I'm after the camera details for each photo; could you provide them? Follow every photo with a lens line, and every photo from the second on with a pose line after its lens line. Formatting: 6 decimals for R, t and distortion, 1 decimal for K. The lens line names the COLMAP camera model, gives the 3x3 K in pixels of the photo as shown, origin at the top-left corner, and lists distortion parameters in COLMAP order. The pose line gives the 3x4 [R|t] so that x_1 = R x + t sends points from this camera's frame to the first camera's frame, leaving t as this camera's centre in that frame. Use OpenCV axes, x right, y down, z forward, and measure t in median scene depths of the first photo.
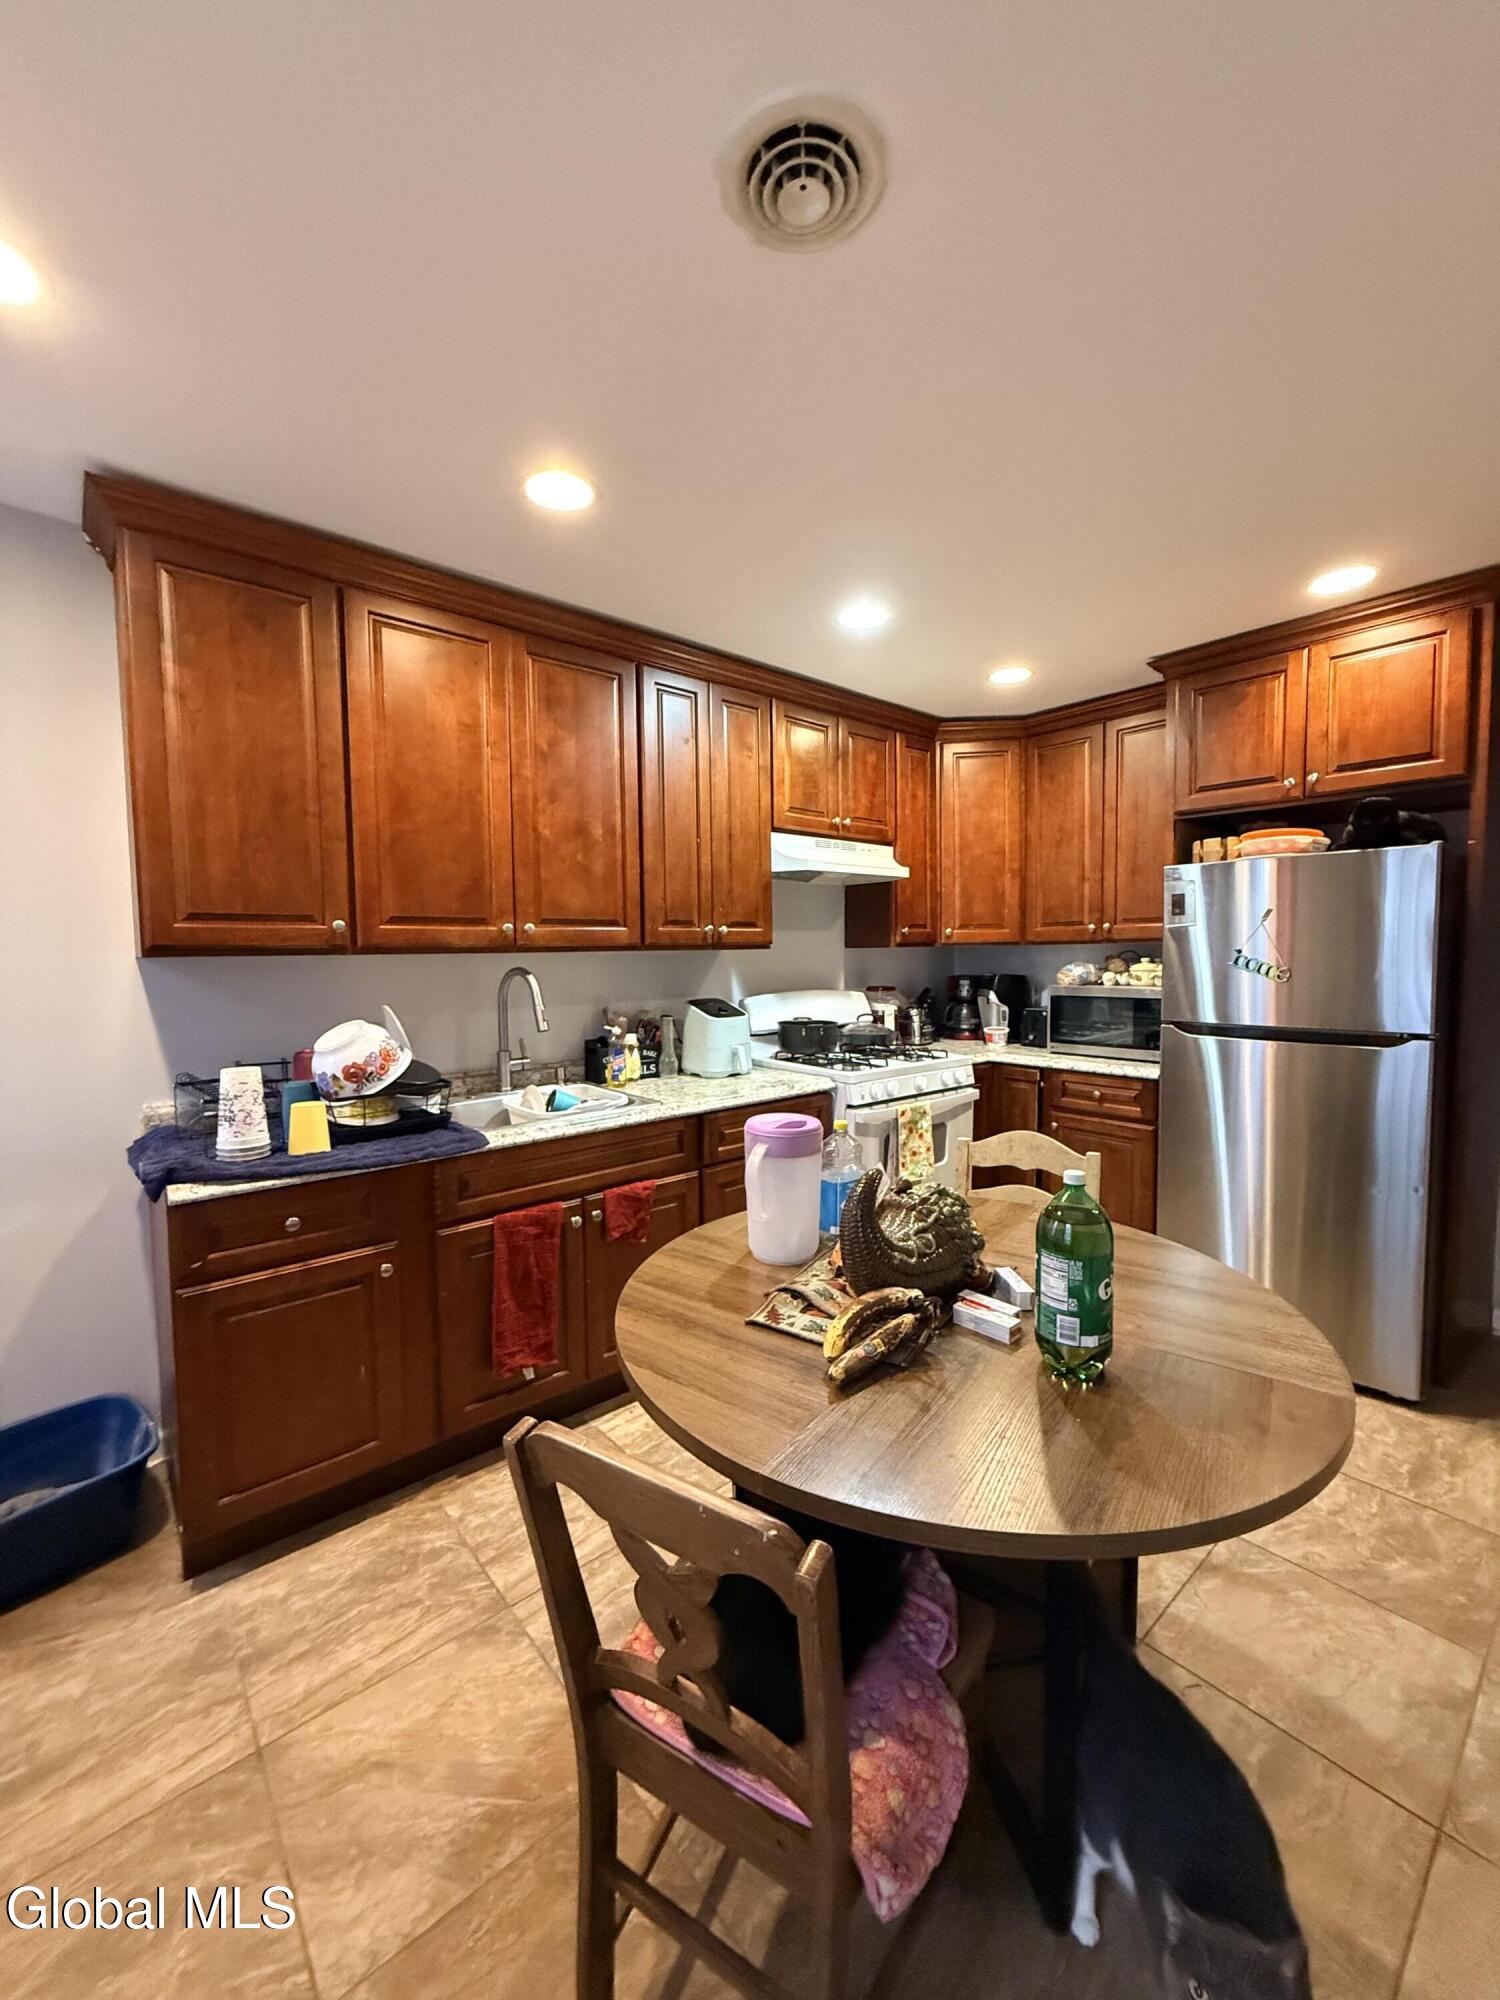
lens RADIAL K [[797.6, 0, 752.3], [0, 797.6, 998.8], [0, 0, 1]] dist [0.001058, 0.000431]
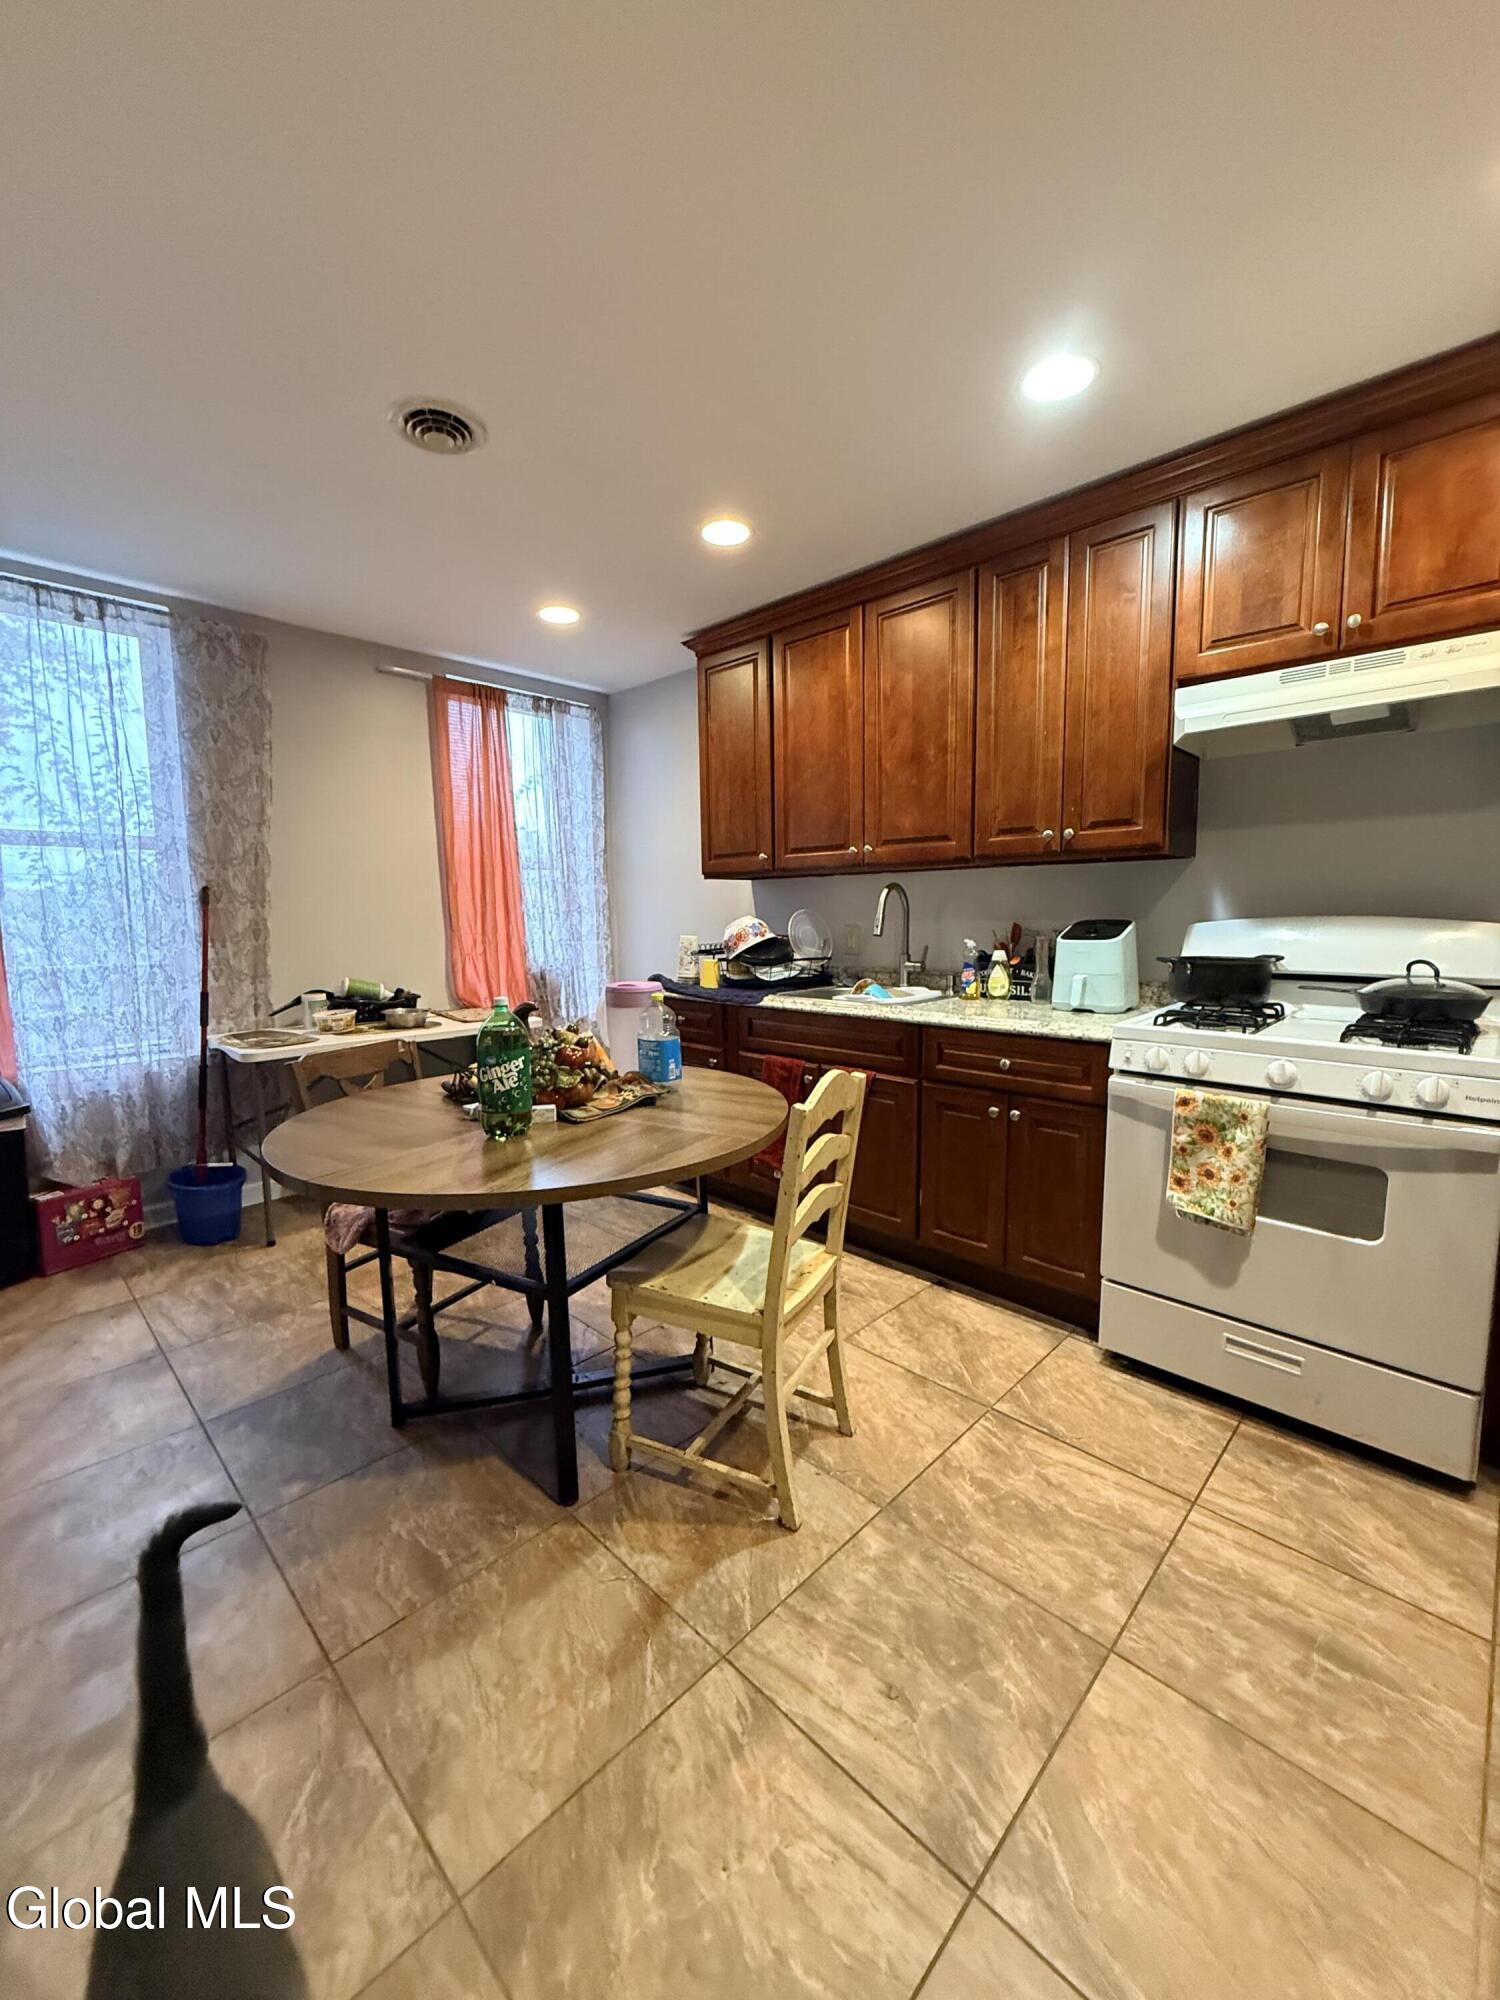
lens RADIAL K [[797.6, 0, 752.3], [0, 797.6, 998.8], [0, 0, 1]] dist [0.001058, 0.000431]
pose [[0.090086, 0.116897, -0.989050, 0.698222], [-0.051909, 0.992289, 0.112552, 0.007701], [0.994580, 0.041201, 0.095459, 0.535129]]
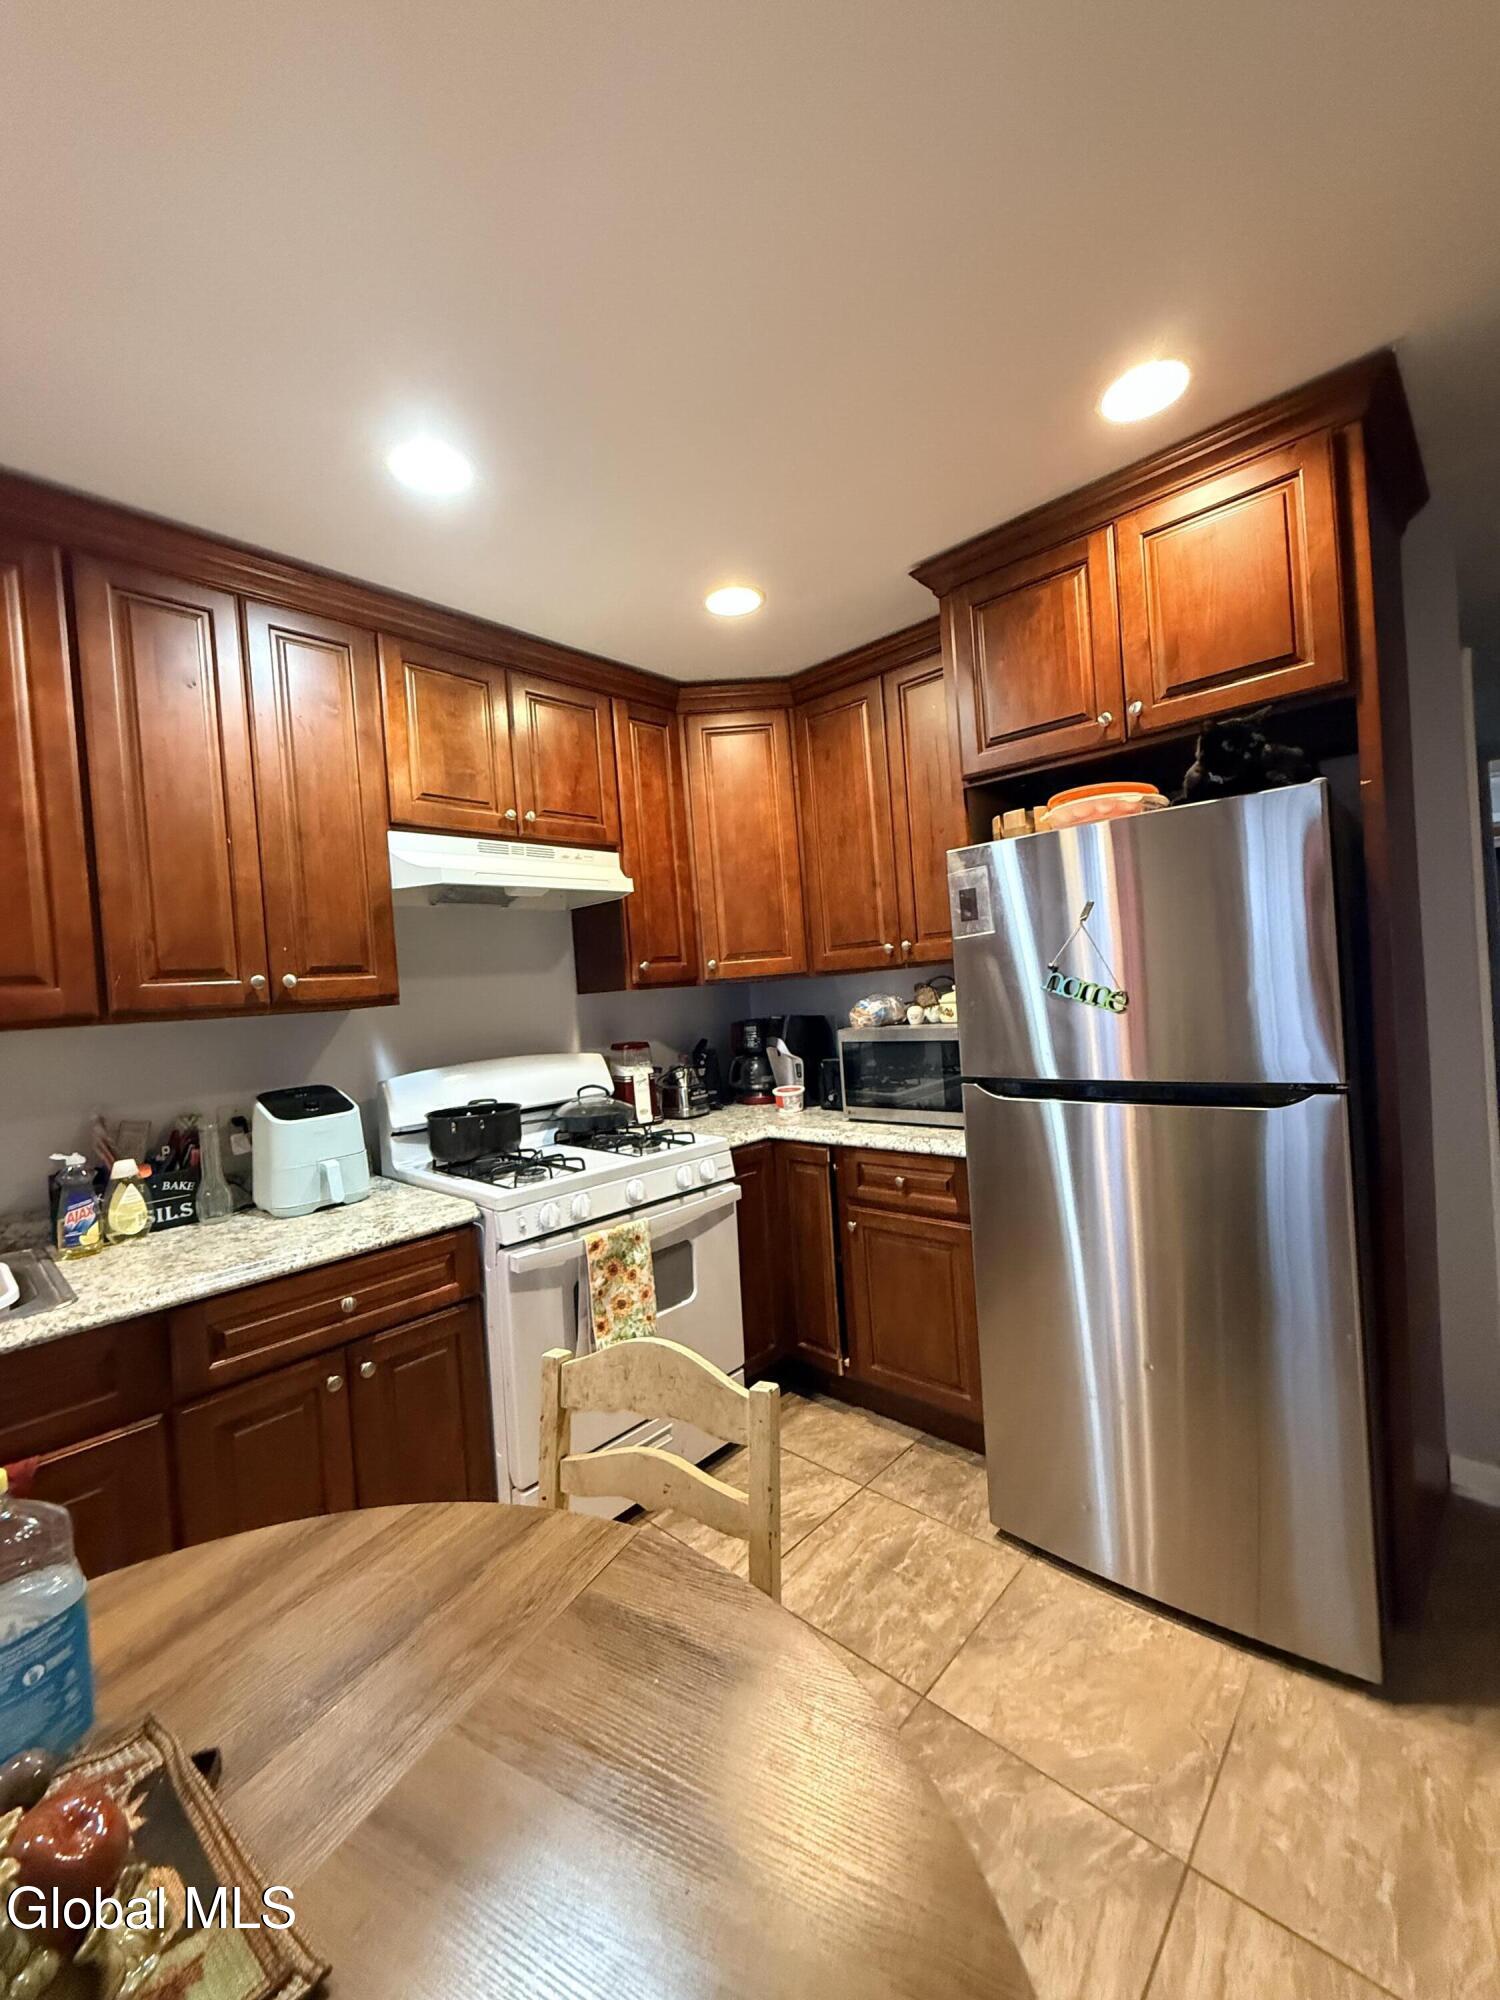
lens RADIAL K [[797.6, 0, 752.3], [0, 797.6, 998.8], [0, 0, 1]] dist [0.001058, 0.000431]
pose [[0.992015, -0.059560, 0.111171, 0.229949], [0.065296, 0.996677, -0.048690, -0.015192], [-0.107901, 0.055560, 0.992608, 0.298727]]
